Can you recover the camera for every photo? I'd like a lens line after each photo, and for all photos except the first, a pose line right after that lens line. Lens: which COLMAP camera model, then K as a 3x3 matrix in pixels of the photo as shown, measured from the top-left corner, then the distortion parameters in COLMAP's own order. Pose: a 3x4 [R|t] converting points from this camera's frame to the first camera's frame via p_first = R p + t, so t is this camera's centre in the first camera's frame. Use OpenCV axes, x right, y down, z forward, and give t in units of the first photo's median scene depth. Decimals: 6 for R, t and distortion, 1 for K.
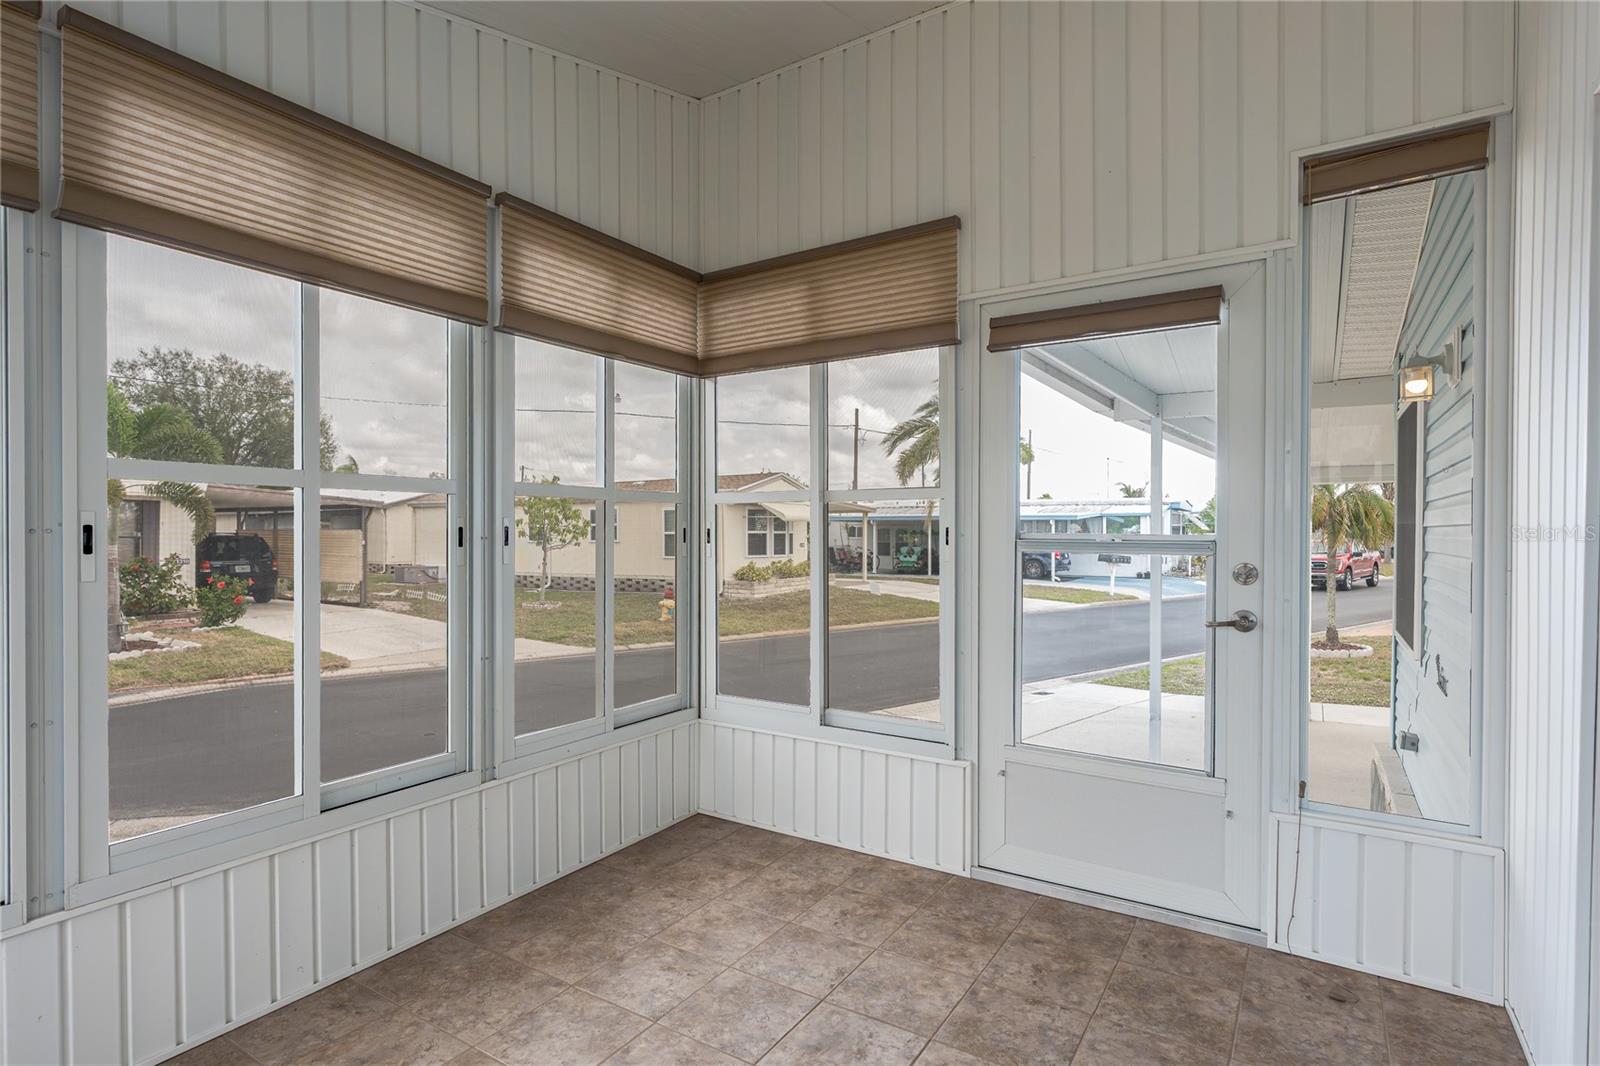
lens RADIAL K [[790.1, 0, 798.1], [0, 790.1, 535.1], [0, 0, 1]] dist [0.002674, 0.003182]
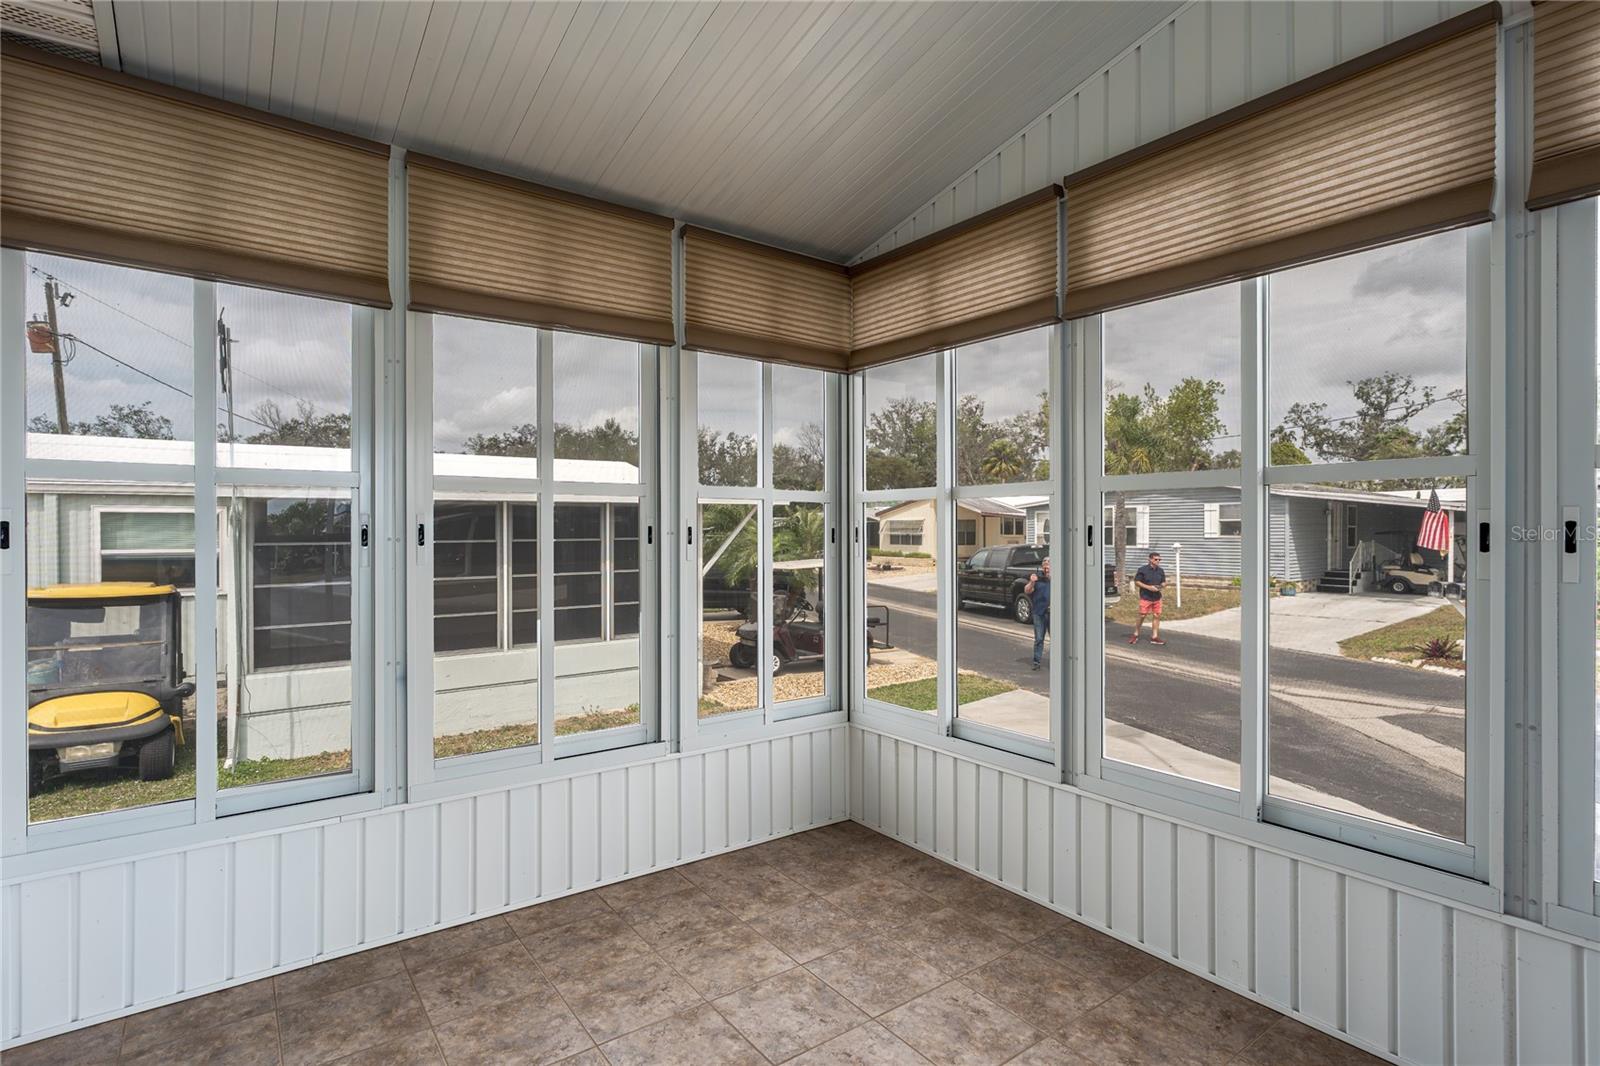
lens RADIAL K [[790.1, 0, 794.3], [0, 790.1, 529.7], [0, 0, 1]] dist [0.002674, 0.003182]
pose [[-0.342718, 0.000928, -0.939438, 0.528151], [-0.002263, 0.999996, 0.001813, -0.005264], [0.939436, 0.002747, -0.342714, 0.844182]]
